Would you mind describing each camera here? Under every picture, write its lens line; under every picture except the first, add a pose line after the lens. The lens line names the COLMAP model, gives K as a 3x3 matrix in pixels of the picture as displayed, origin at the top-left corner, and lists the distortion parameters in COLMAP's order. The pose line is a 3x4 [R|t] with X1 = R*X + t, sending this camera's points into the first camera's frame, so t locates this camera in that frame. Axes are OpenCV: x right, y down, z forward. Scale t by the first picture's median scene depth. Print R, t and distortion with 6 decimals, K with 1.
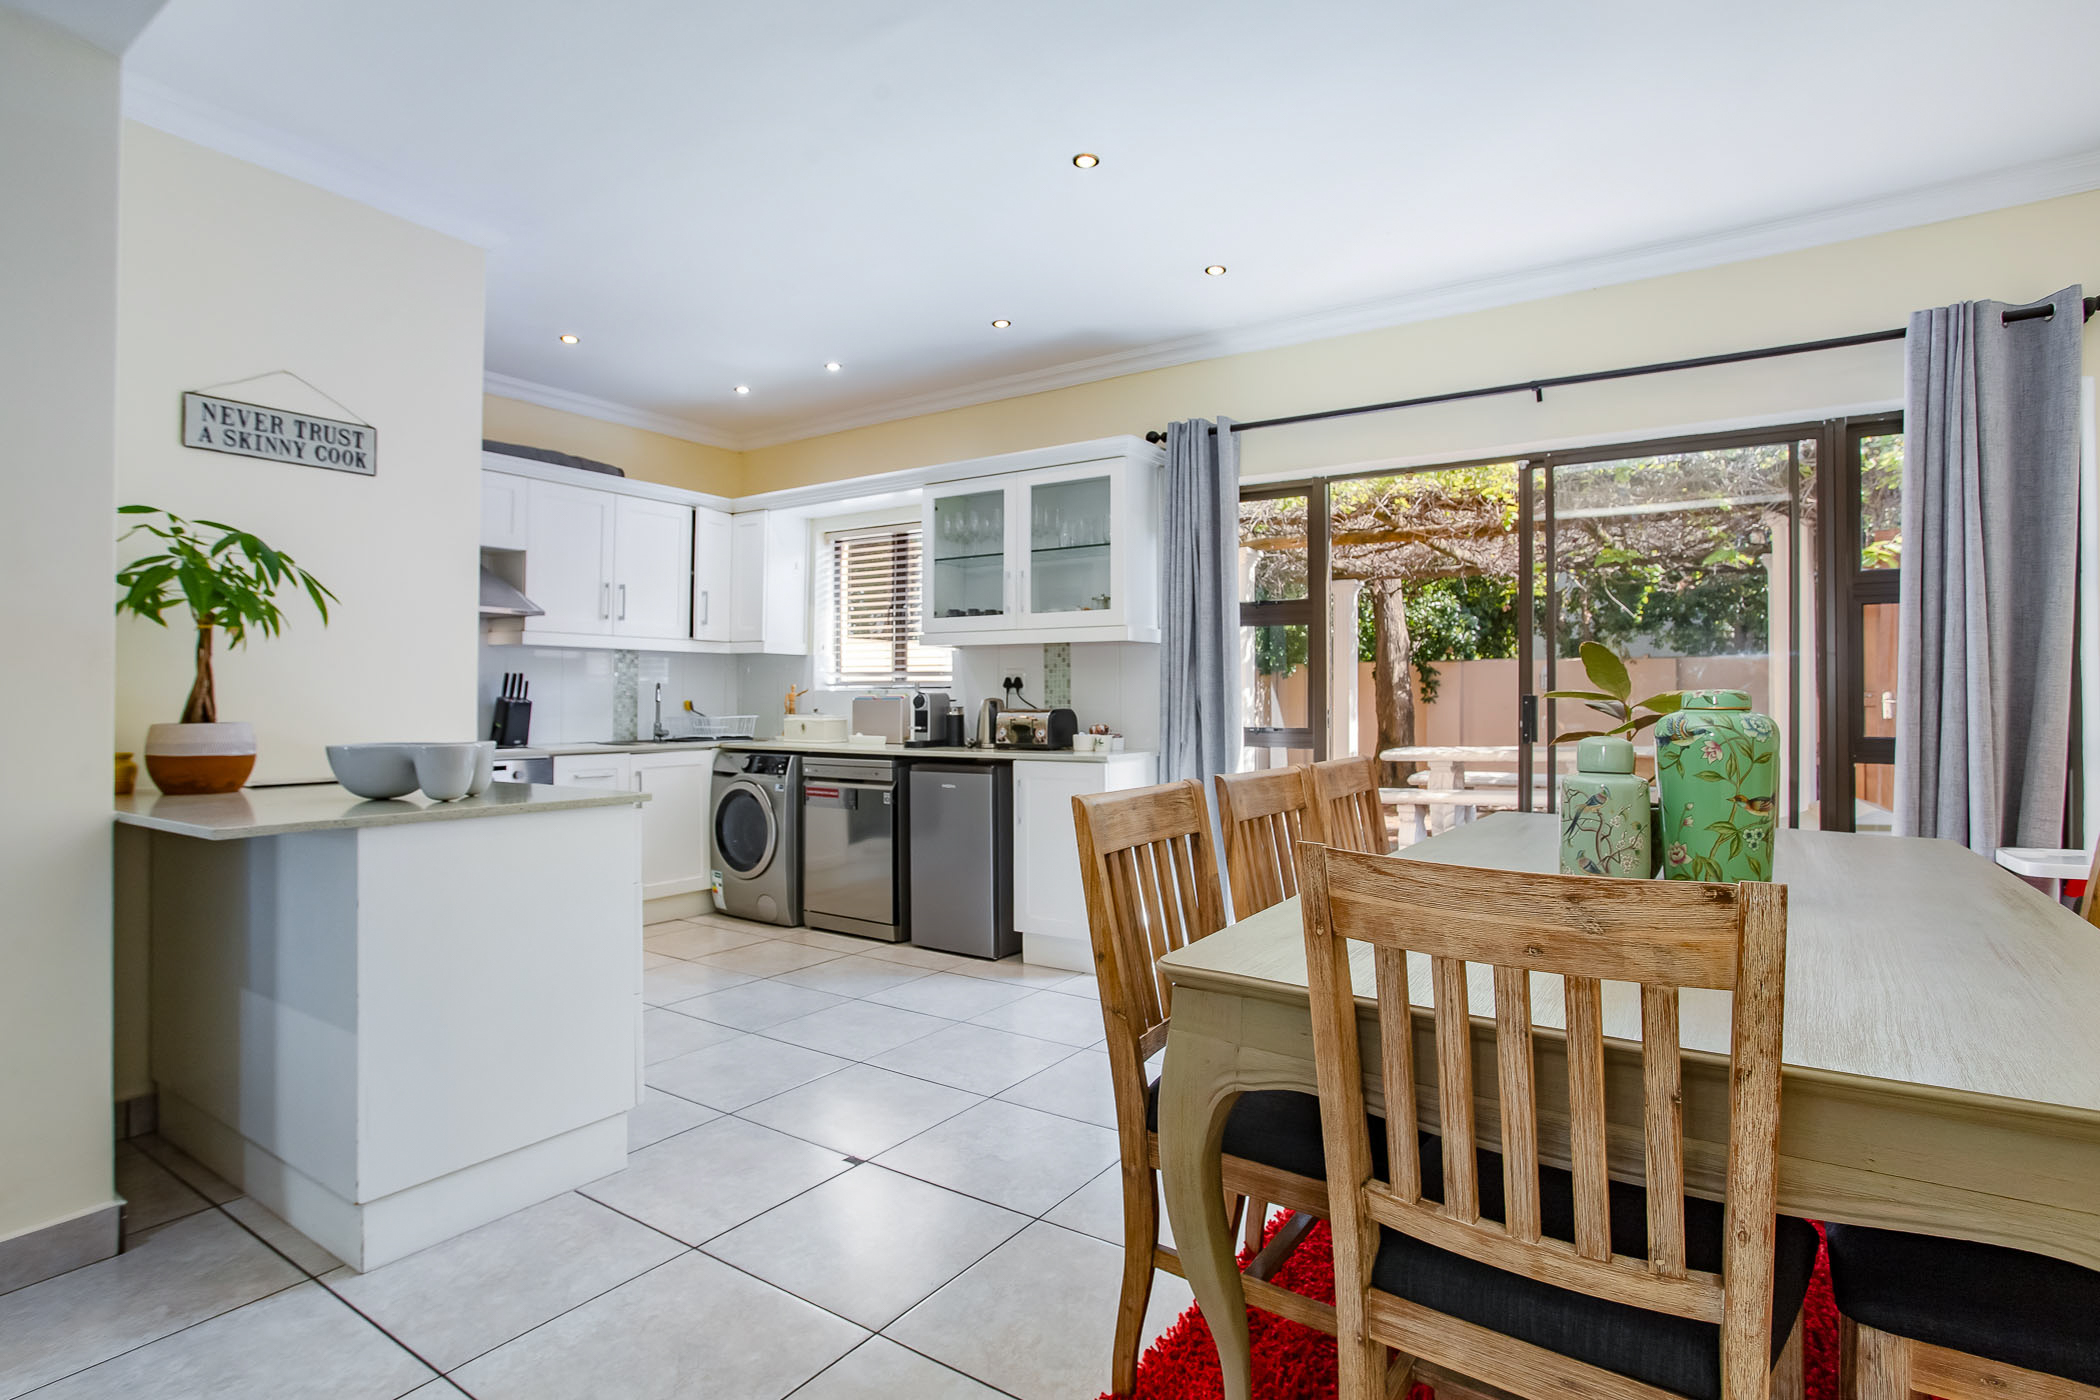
lens RADIAL K [[1052.2, 0, 1059.3], [0, 1052.2, 702.5], [0, 0, 1]] dist [-0.016630, 0.002838]
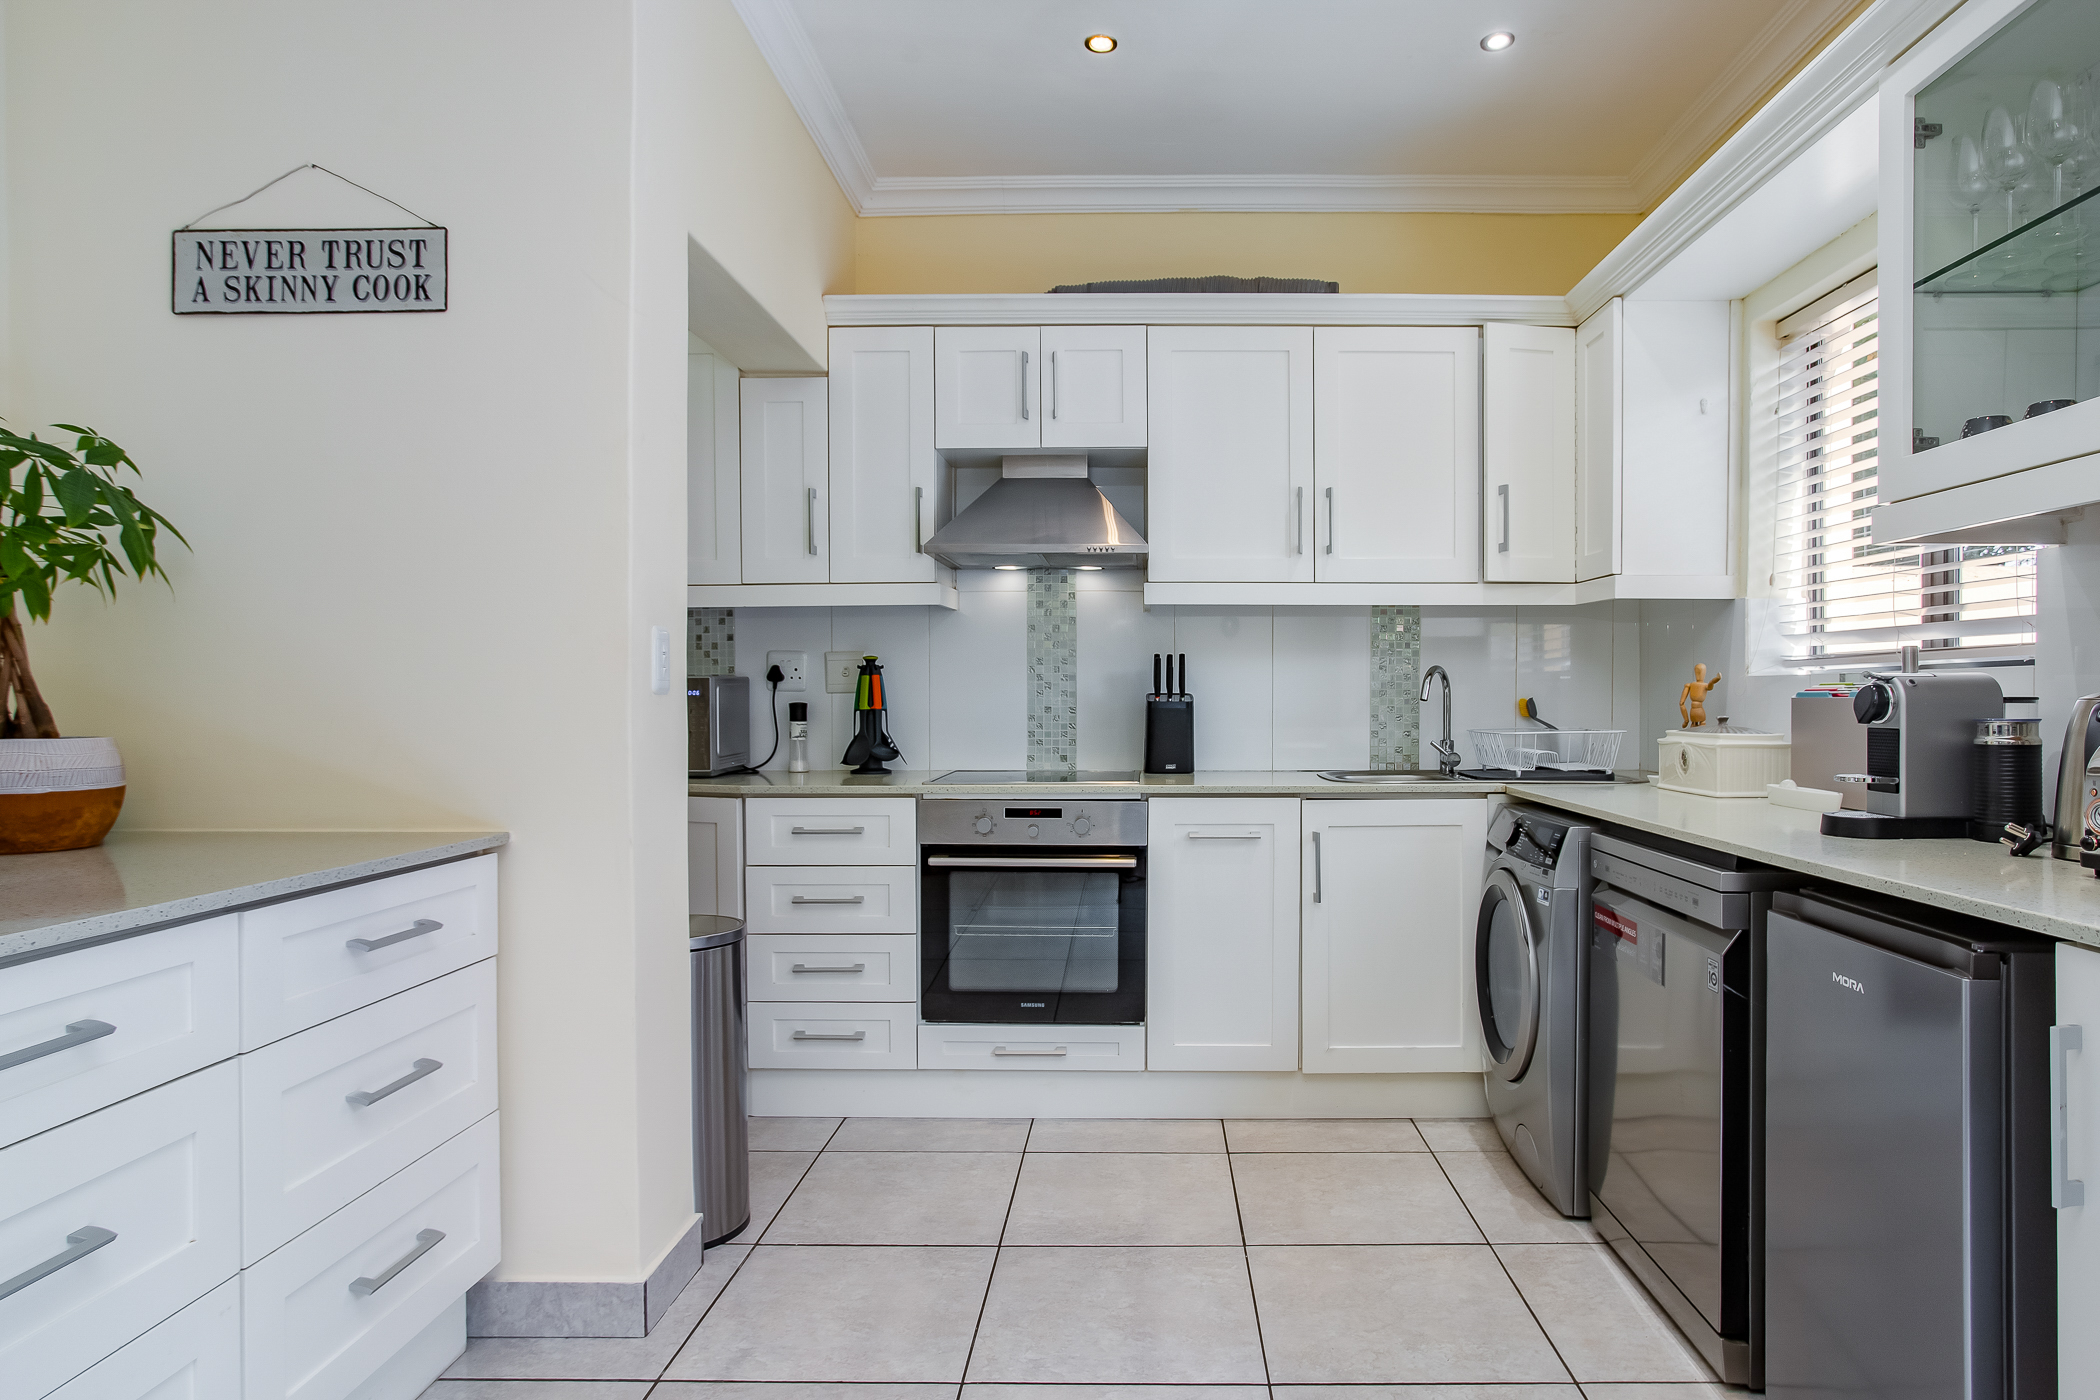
lens RADIAL K [[1267.4, 0, 1061.5], [0, 1267.4, 691.2], [0, 0, 1]] dist [-0.019583, 0.002410]
pose [[0.547447, -0.004539, -0.836828, 0.065404], [-0.000095, 0.999985, -0.005486, -0.002466], [0.836840, 0.003083, 0.547439, 0.545604]]
